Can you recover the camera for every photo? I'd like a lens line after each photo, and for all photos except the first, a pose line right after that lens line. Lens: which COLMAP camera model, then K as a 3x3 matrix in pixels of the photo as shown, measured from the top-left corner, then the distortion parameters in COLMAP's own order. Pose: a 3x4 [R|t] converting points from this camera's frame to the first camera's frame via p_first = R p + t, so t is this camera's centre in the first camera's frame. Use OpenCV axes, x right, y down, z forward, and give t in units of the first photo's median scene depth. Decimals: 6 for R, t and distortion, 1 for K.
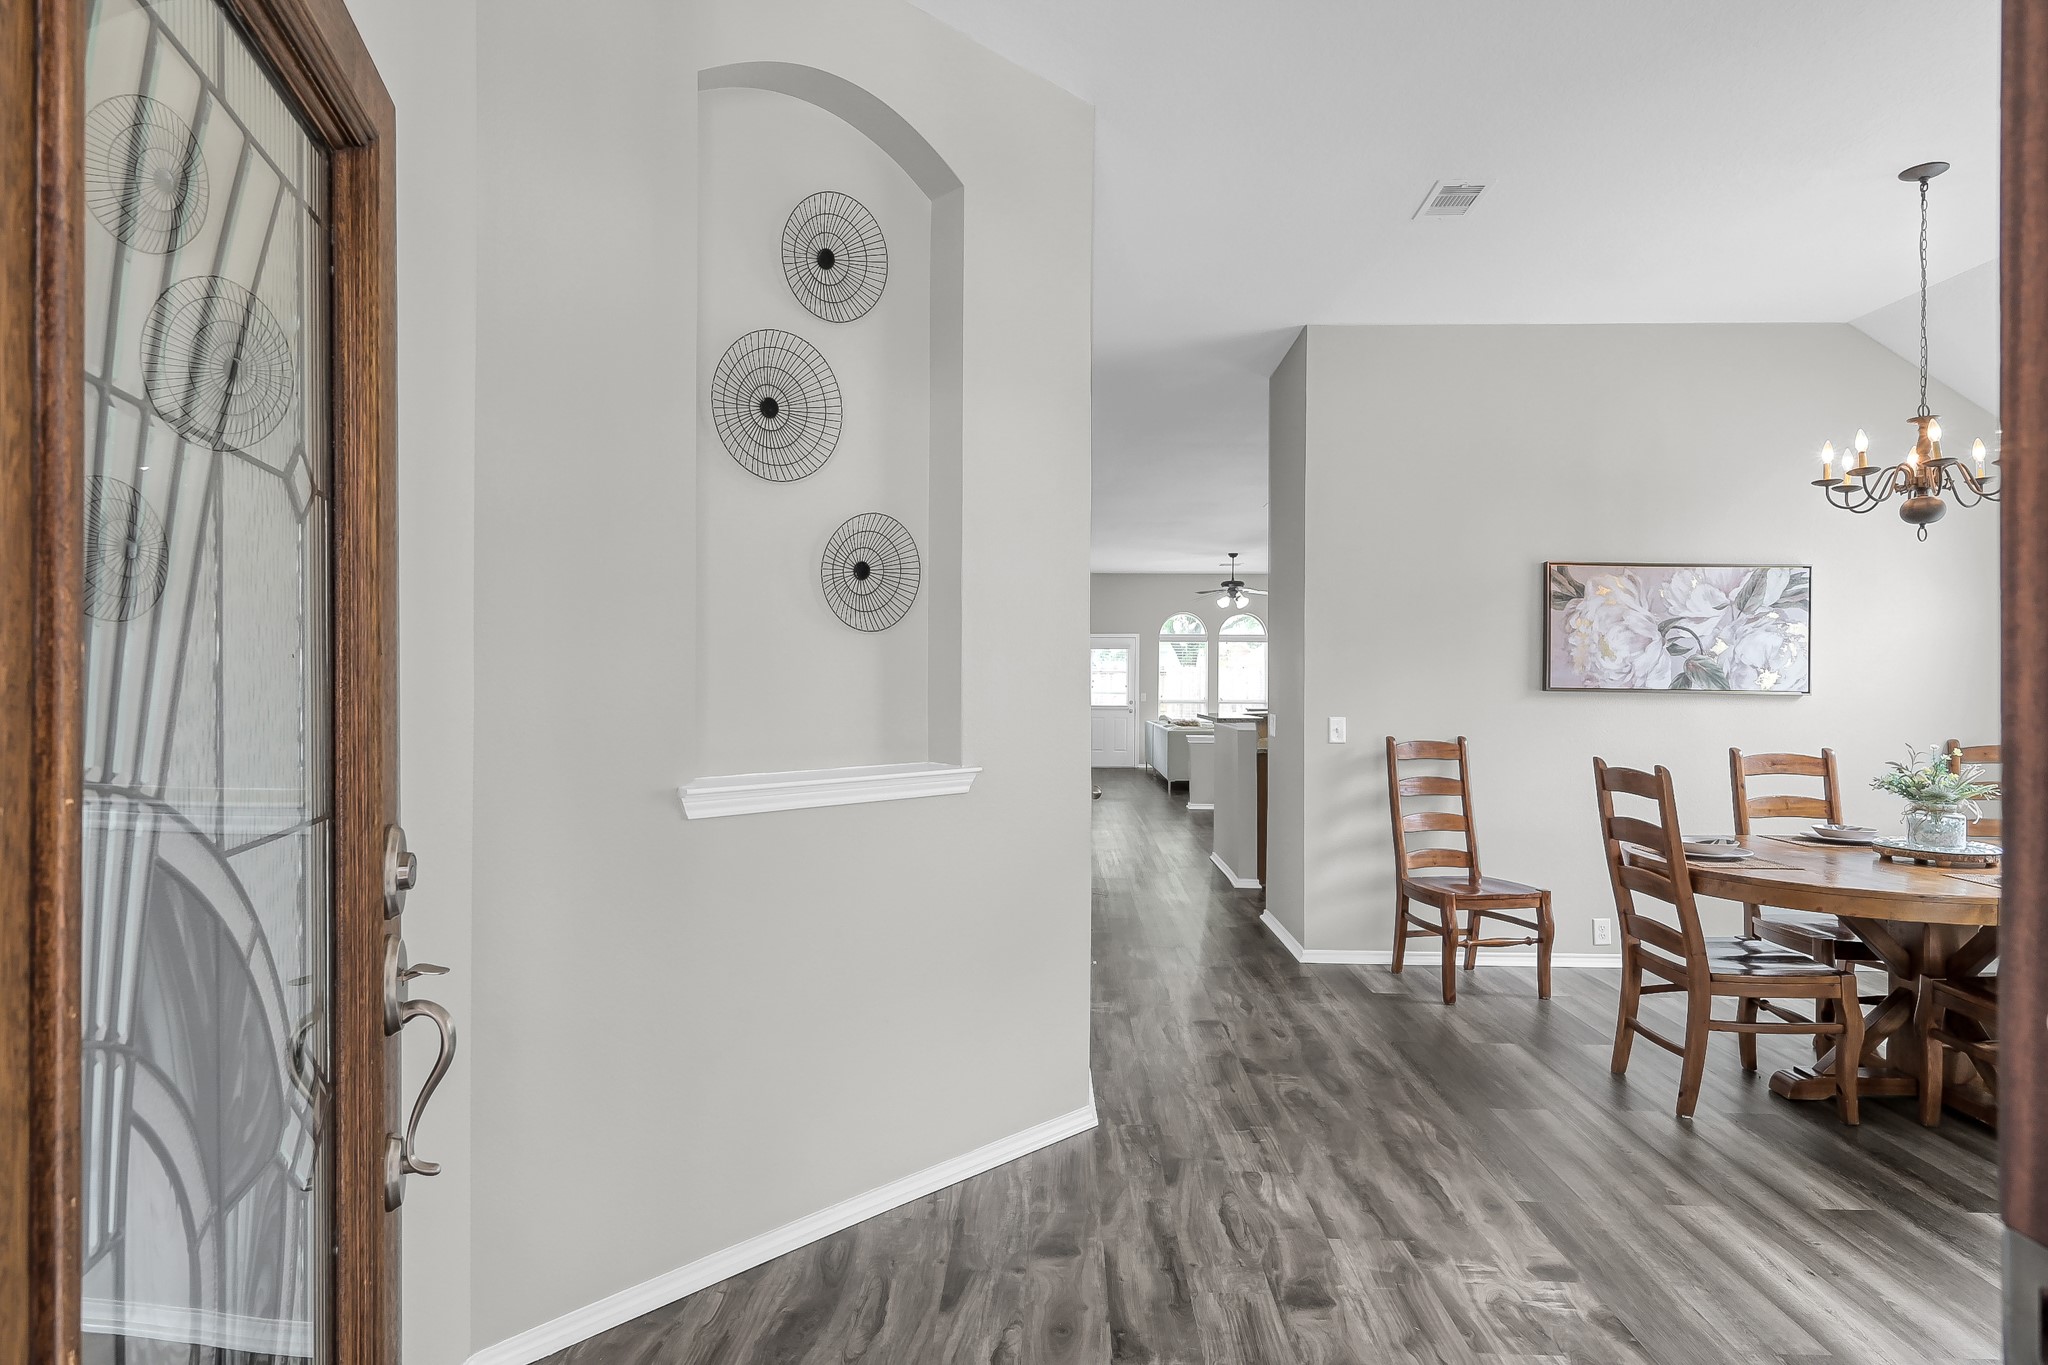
lens RADIAL K [[1046.7, 0, 1025.2], [0, 1046.7, 677.6], [0, 0, 1]] dist [0.002622, -0.000848]
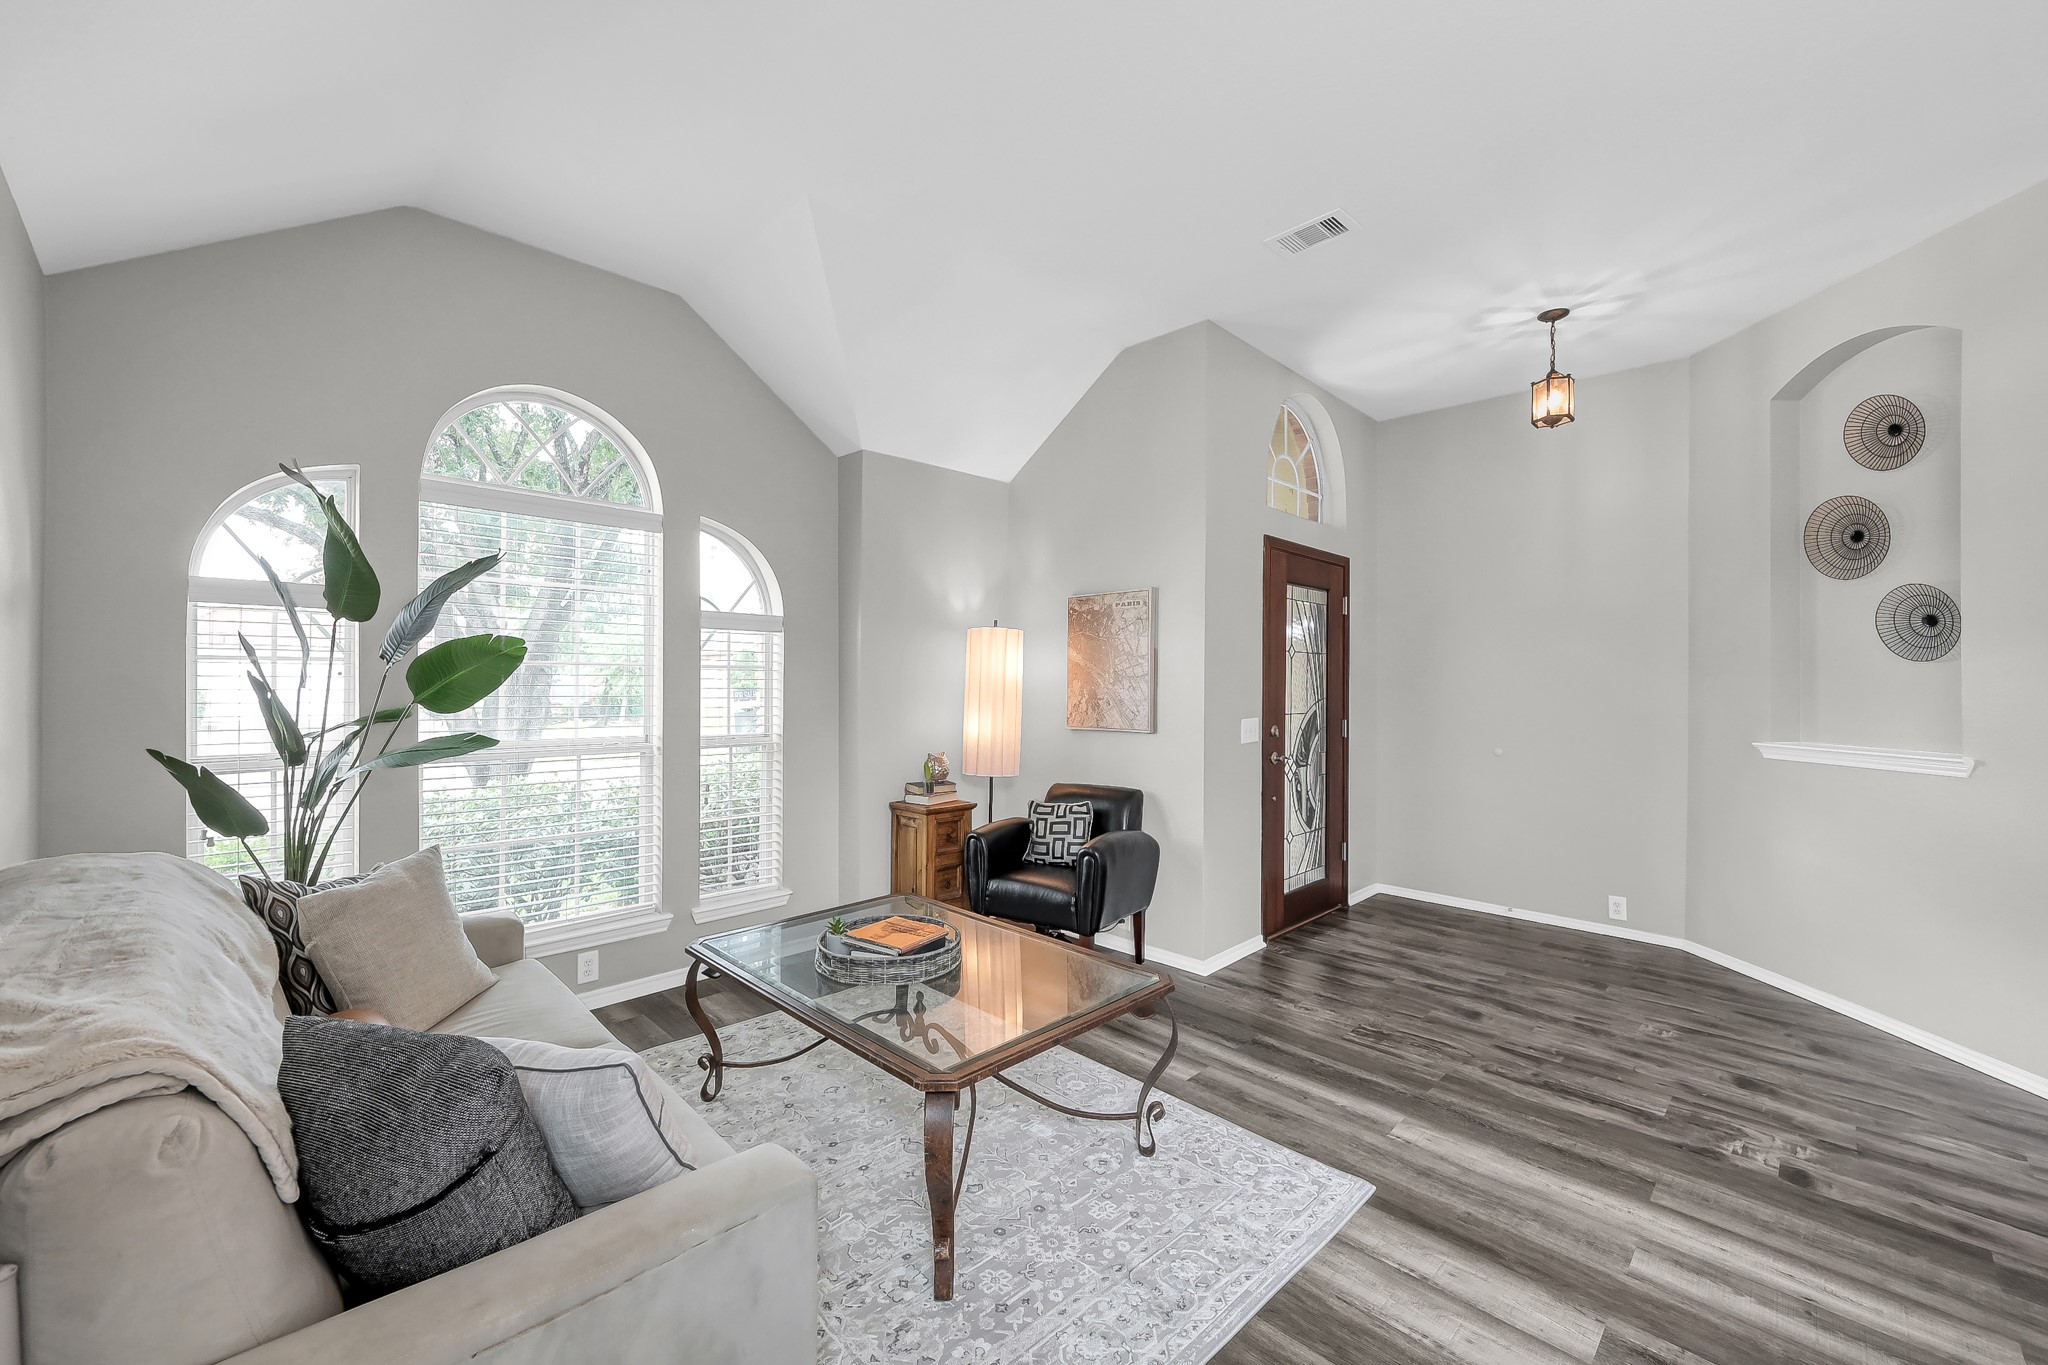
lens RADIAL K [[812.2, 0, 1029.5], [0, 812.2, 677.7], [0, 0, 1]] dist [-0.000129, -0.000264]
pose [[-0.681515, -0.012796, -0.731692, 0.871489], [-0.009692, 0.999917, -0.008459, 0.000558], [0.731740, 0.001327, -0.681583, 0.474444]]
